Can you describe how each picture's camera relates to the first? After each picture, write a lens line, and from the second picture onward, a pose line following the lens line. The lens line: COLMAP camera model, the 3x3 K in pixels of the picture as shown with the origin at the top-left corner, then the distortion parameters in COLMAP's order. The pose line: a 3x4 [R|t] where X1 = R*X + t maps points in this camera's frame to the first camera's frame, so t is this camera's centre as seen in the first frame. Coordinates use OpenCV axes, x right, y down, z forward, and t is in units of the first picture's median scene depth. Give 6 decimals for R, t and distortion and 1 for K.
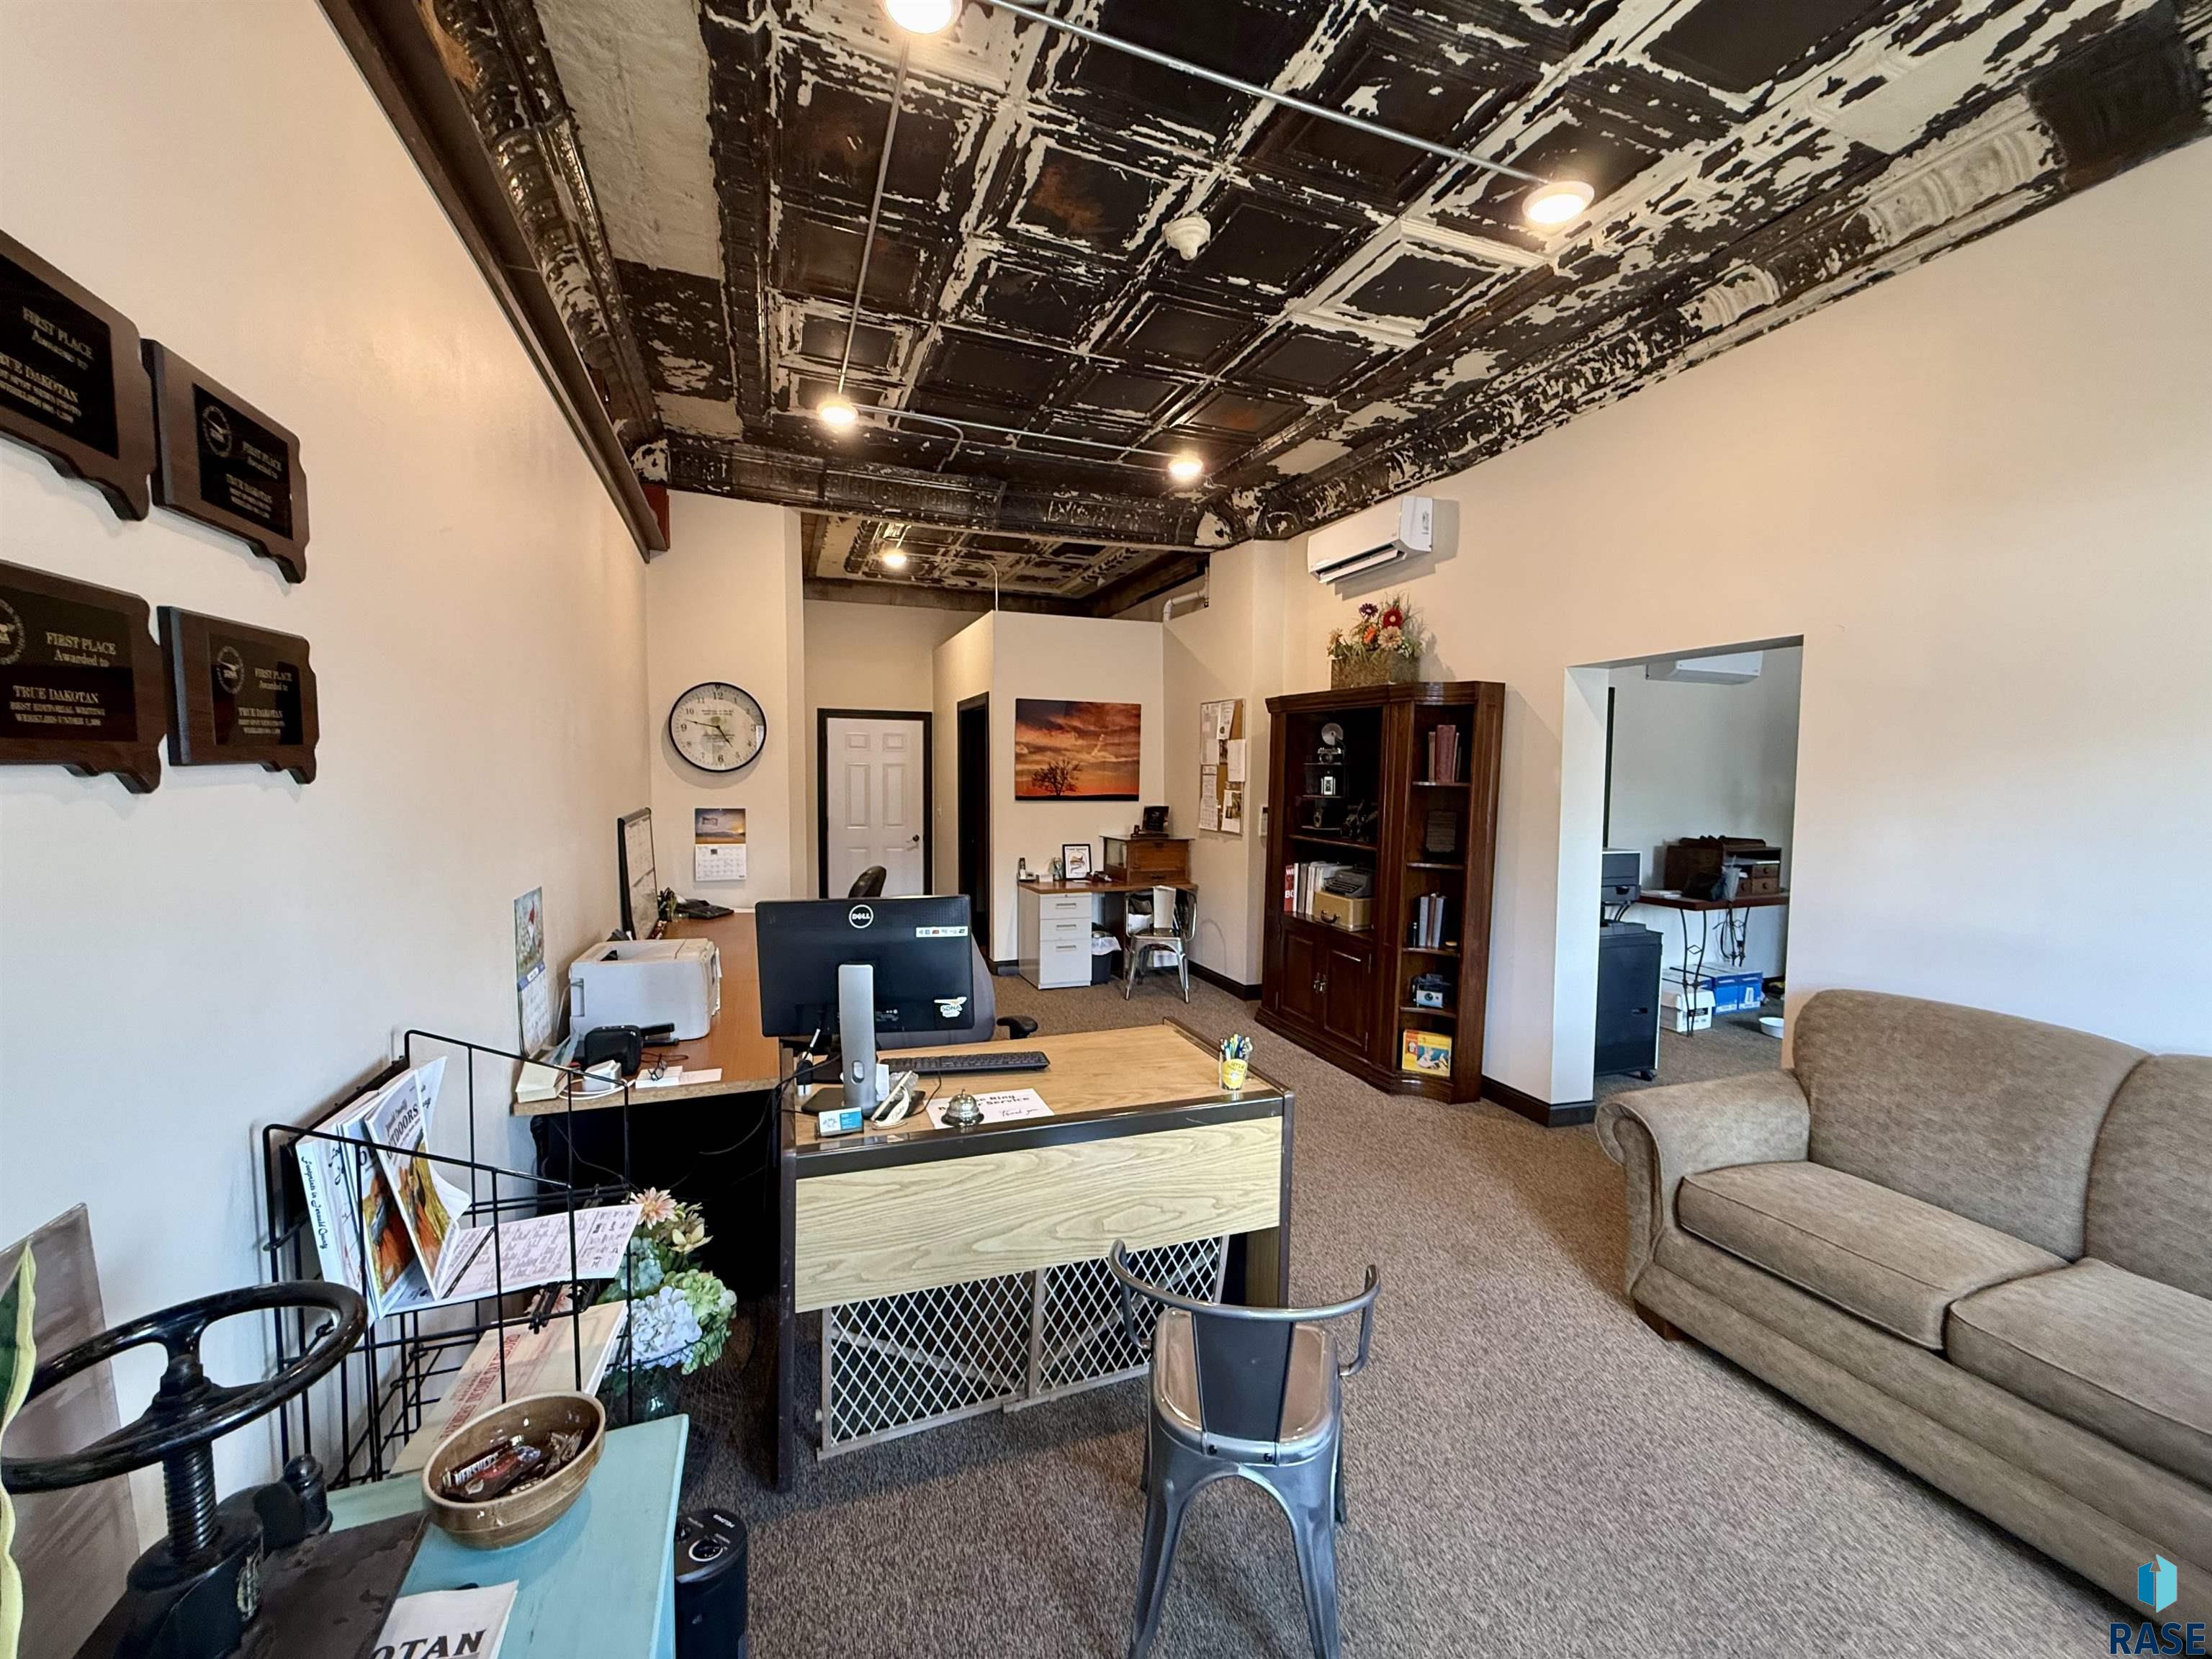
lens RADIAL K [[878.9, 0, 1104.1], [0, 878.9, 834.3], [0, 0, 1]] dist [-0.000352, -0.000173]
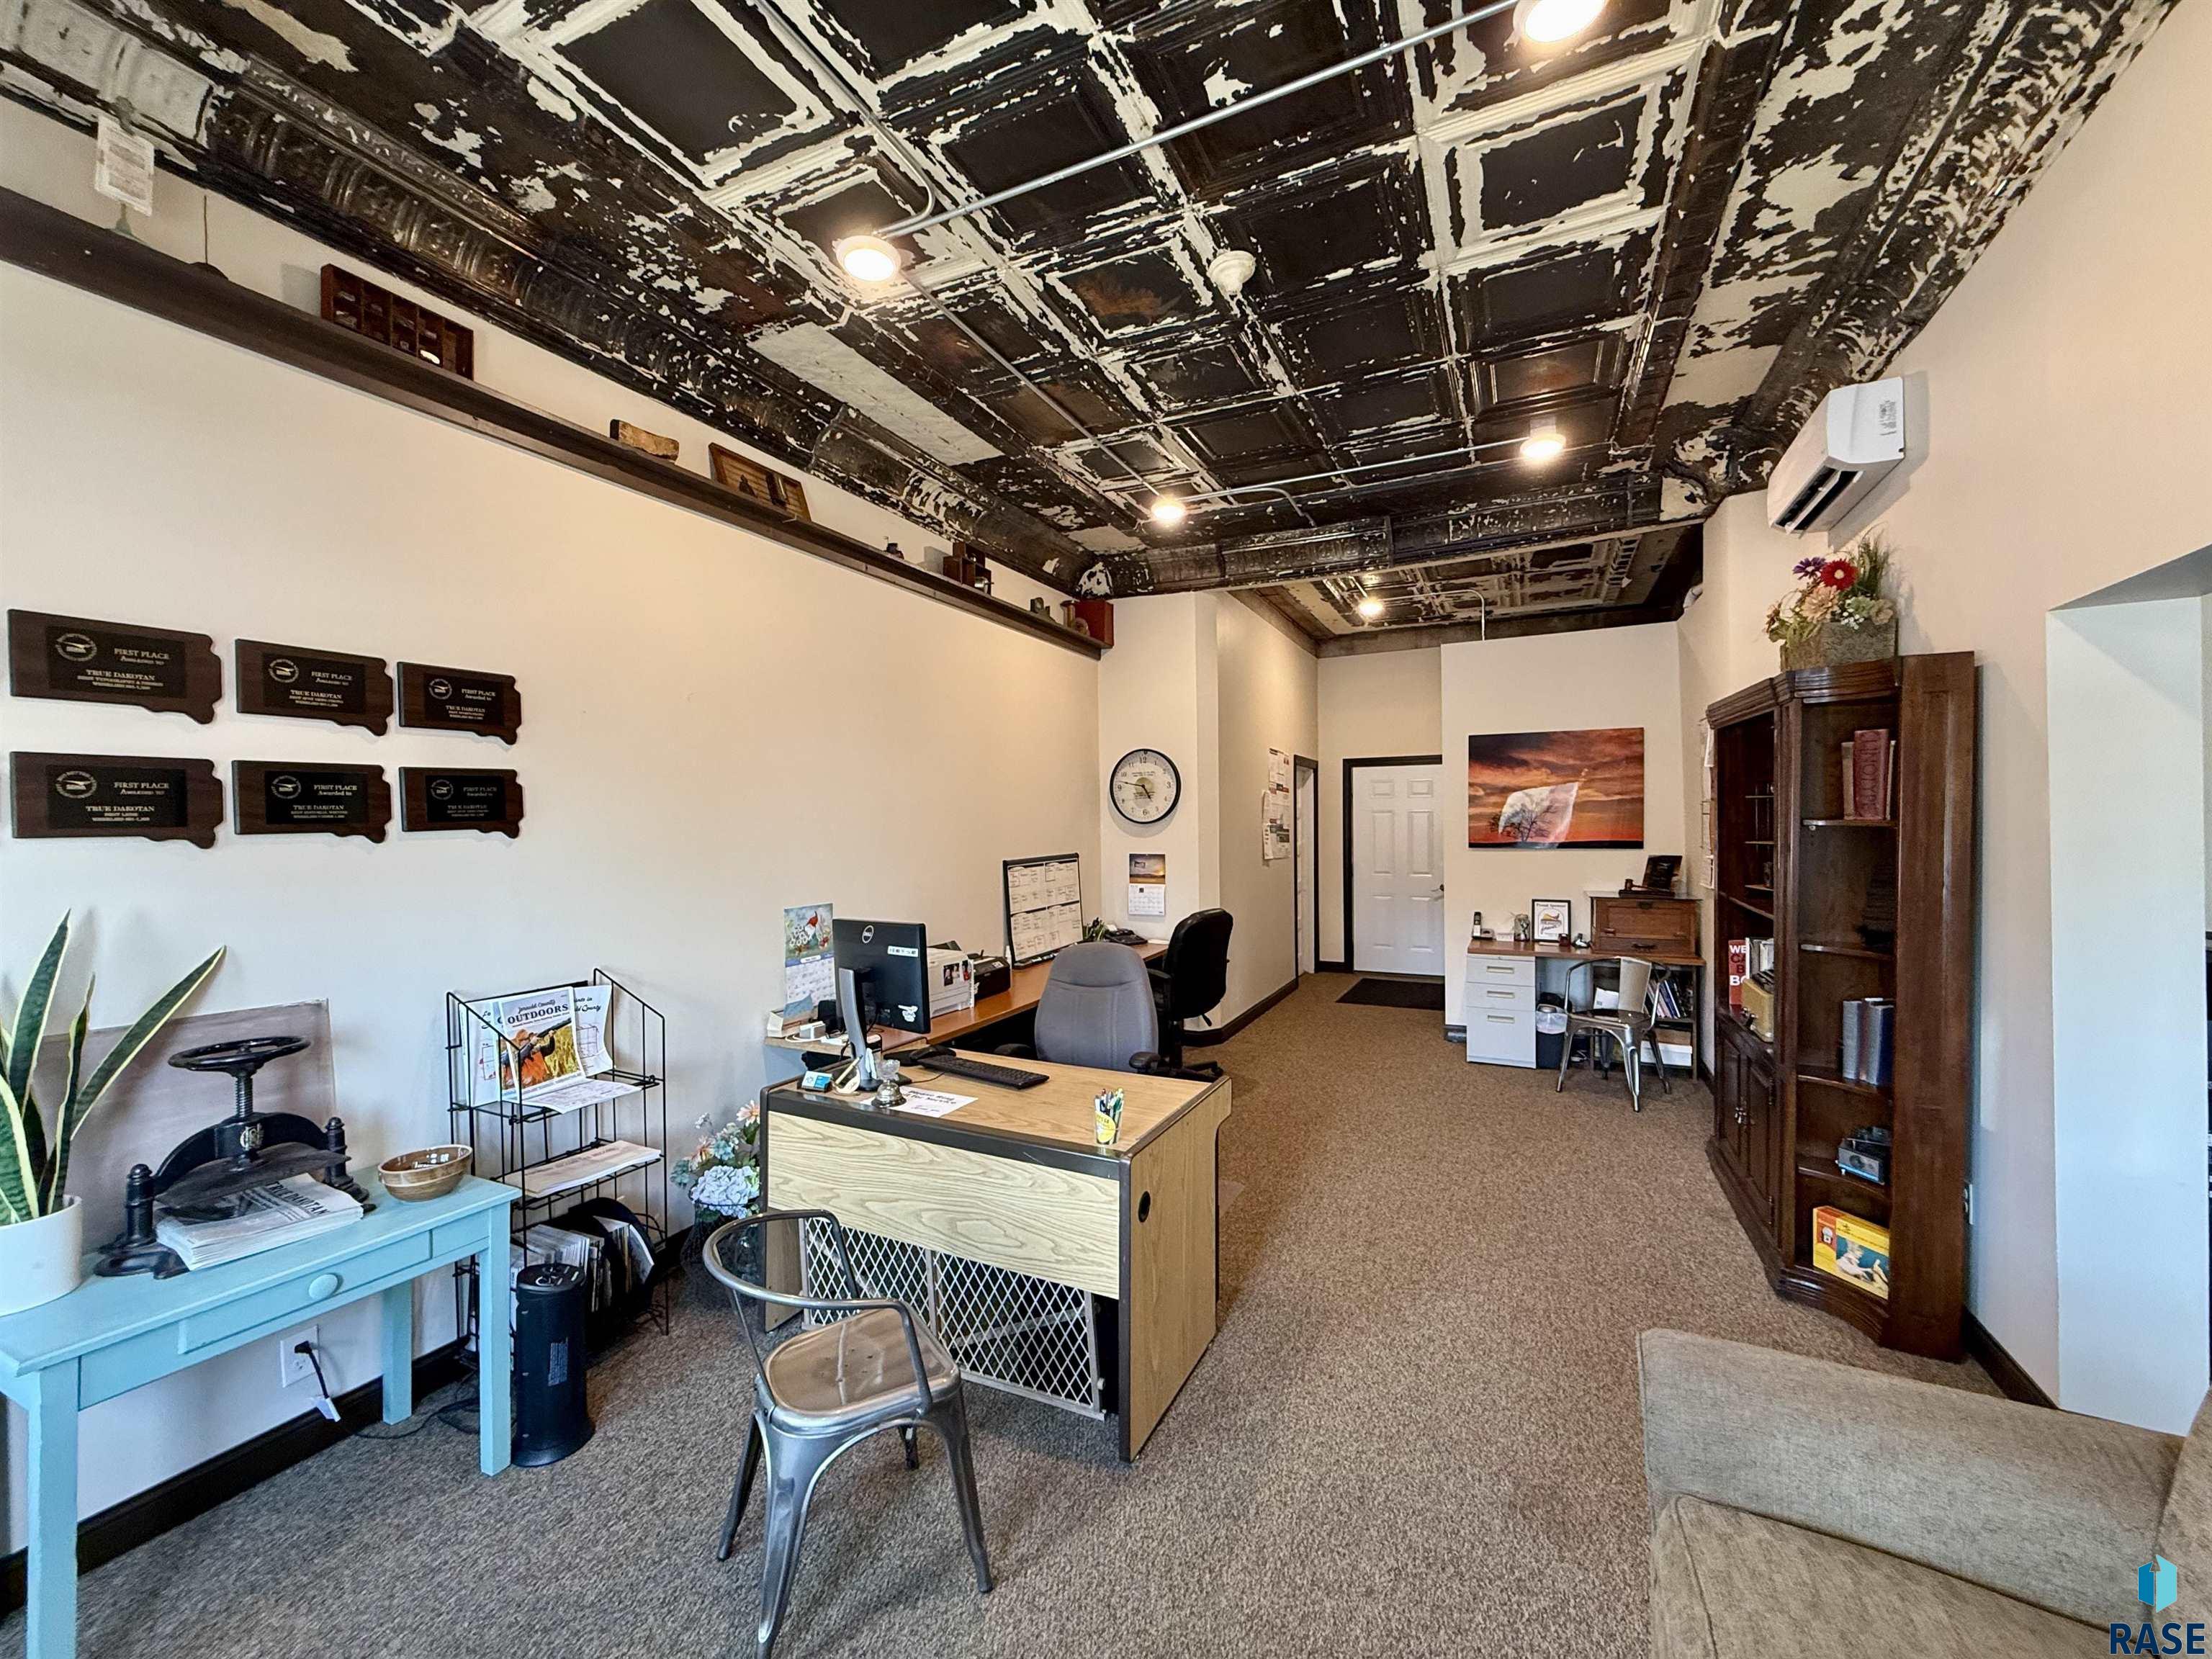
lens RADIAL K [[878.9, 0, 1104.1], [0, 878.9, 834.3], [0, 0, 1]] dist [-0.000352, -0.000173]
pose [[0.687040, -0.008619, -0.726568, 0.532781], [-0.030149, 0.998730, -0.040357, -0.008355], [0.725993, 0.049632, 0.685908, 0.193779]]
